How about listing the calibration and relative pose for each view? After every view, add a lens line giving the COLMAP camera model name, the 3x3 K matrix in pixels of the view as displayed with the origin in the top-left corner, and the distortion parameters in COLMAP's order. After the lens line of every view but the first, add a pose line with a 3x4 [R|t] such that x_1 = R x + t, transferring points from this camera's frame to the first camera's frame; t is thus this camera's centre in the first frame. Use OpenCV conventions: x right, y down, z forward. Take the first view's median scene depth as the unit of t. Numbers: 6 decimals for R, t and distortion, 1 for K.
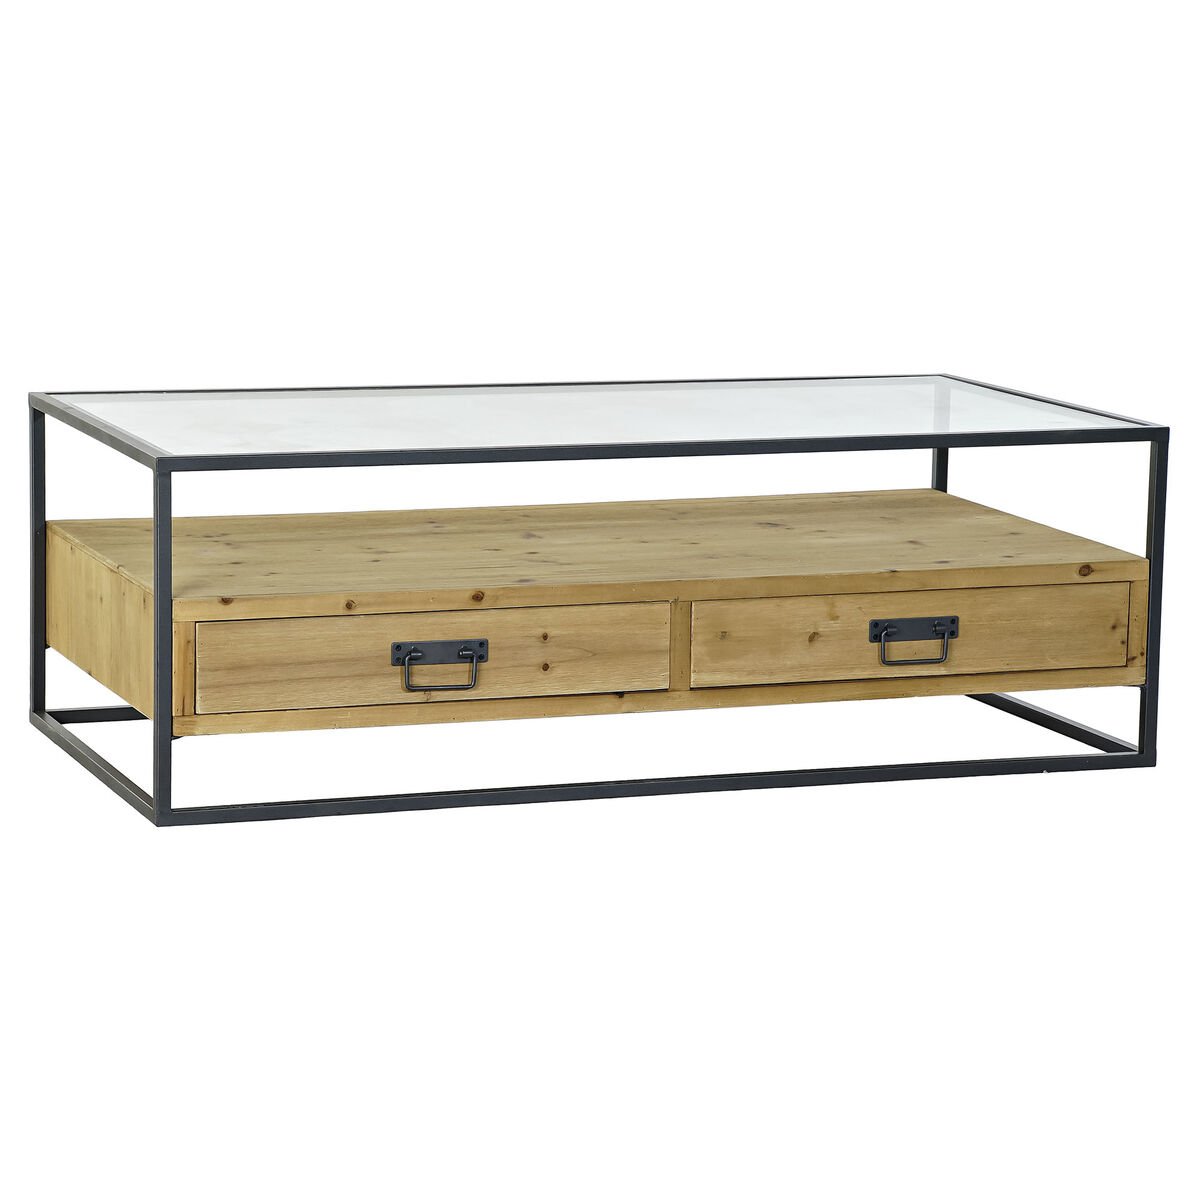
lens RADIAL K [[3958.4, 0, 600.0], [0, 3958.4, 600.0], [0, 0, 1]] dist [0.700953, -0.024769]
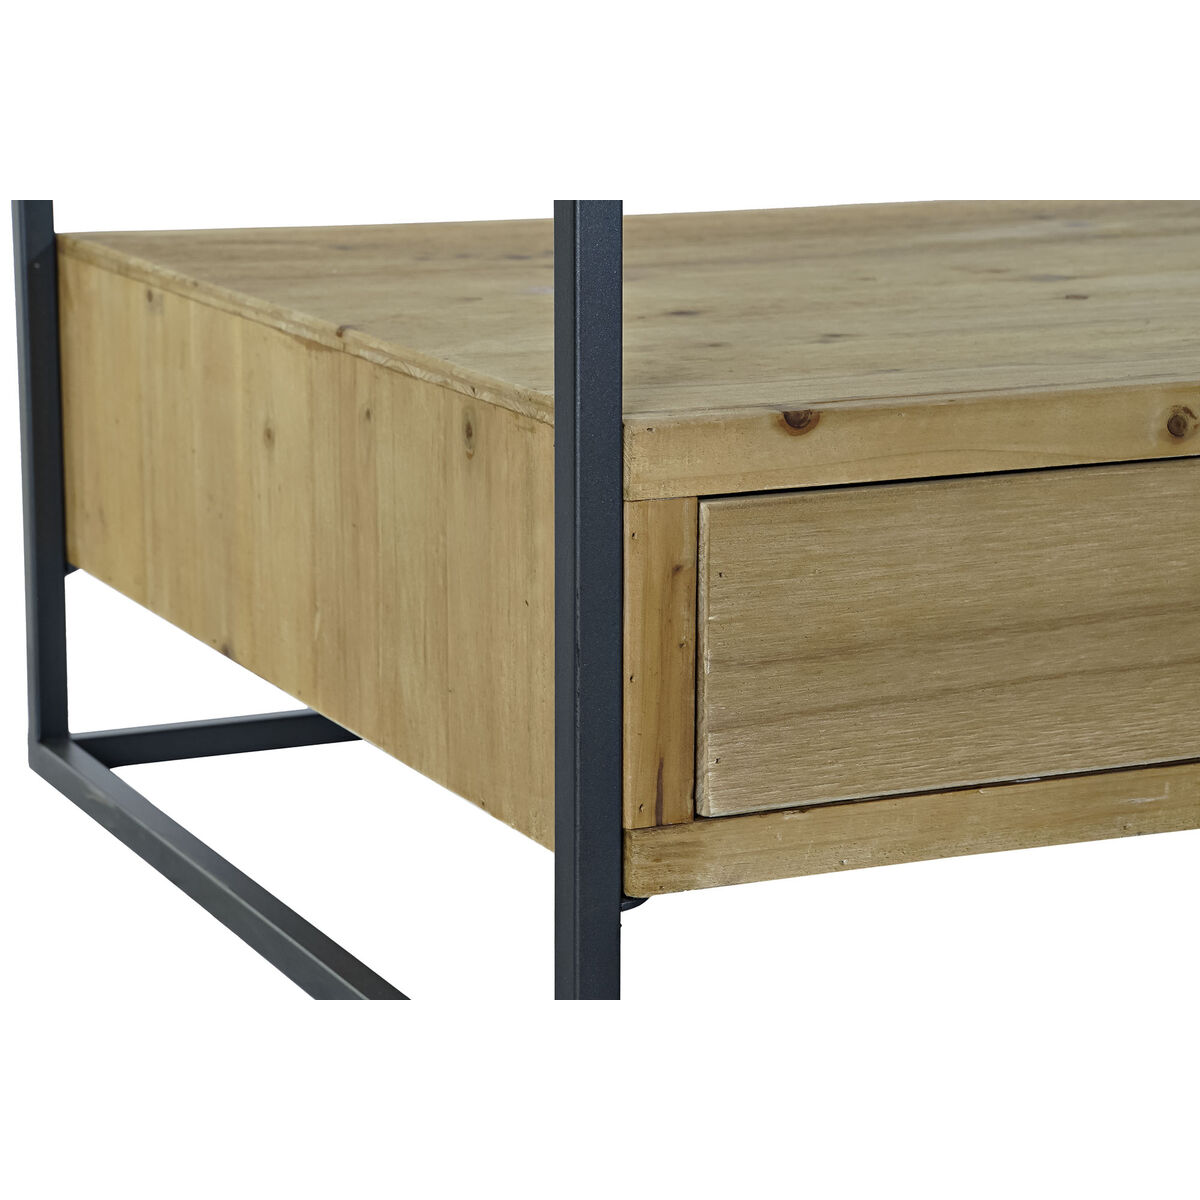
lens RADIAL K [[3431.3, 0, 600.0], [0, 3431.3, 600.0], [0, 0, 1]] dist [0.087655, 0.314110]
pose [[0.996338, -0.033693, 0.078580, -0.121830], [0.030232, 0.998538, 0.044815, 0.001528], [-0.079975, -0.042276, 0.995900, 0.722049]]
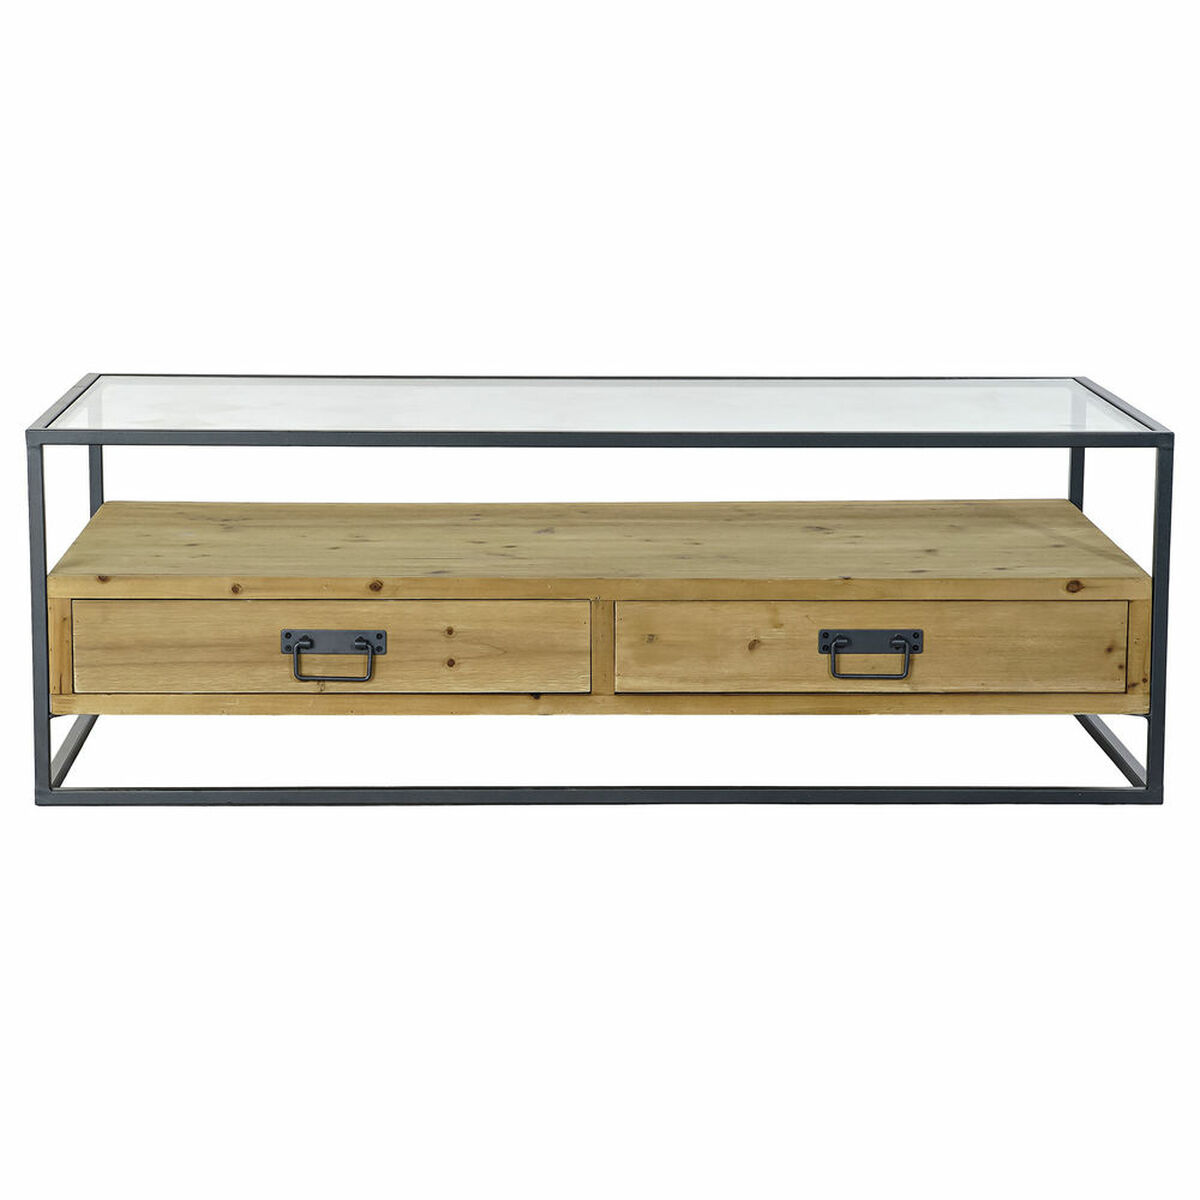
lens RADIAL K [[3837.3, 0, 600.0], [0, 3837.3, 600.0], [0, 0, 1]] dist [0.509057, 0.109331]
pose [[0.953511, 0.045159, -0.297956, 0.291622], [-0.042613, 0.998978, 0.015036, -0.013464], [0.298331, -0.001641, 0.954461, 0.123774]]
